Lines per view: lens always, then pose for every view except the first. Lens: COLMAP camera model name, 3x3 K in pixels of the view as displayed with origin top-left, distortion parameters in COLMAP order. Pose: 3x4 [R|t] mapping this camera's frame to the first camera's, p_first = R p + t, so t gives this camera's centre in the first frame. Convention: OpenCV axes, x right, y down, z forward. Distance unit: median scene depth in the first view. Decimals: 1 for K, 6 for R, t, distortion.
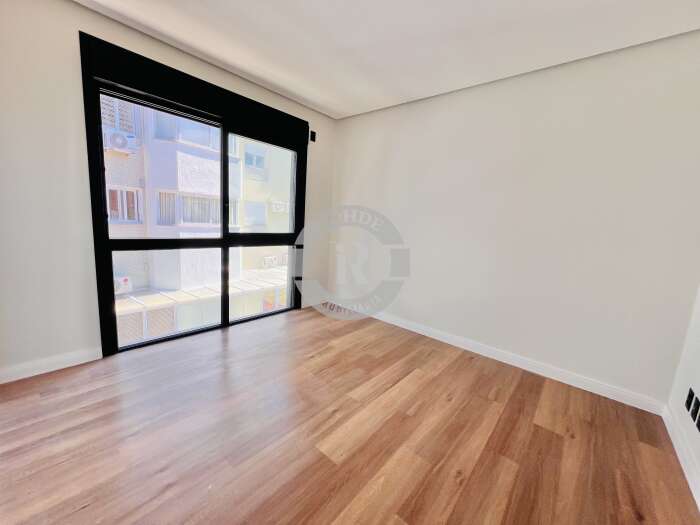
lens RADIAL K [[275.4, 0, 350.0], [0, 275.4, 262.5], [0, 0, 1]] dist [-0.001739, -0.000195]
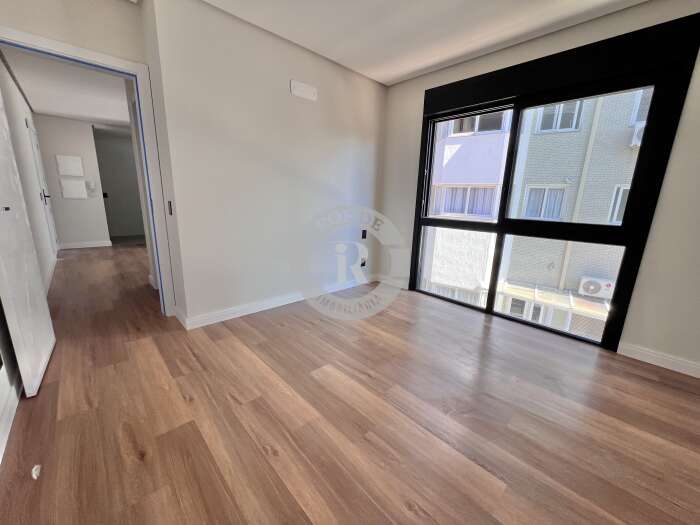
lens RADIAL K [[274.4, 0, 350.0], [0, 274.4, 262.5], [0, 0, 1]] dist [-0.015176, 0.000025]
pose [[-0.081868, 0.158287, -0.983993, 0.697046], [-0.189989, 0.966724, 0.171316, -0.024799], [0.978367, 0.200973, -0.049071, 0.696705]]
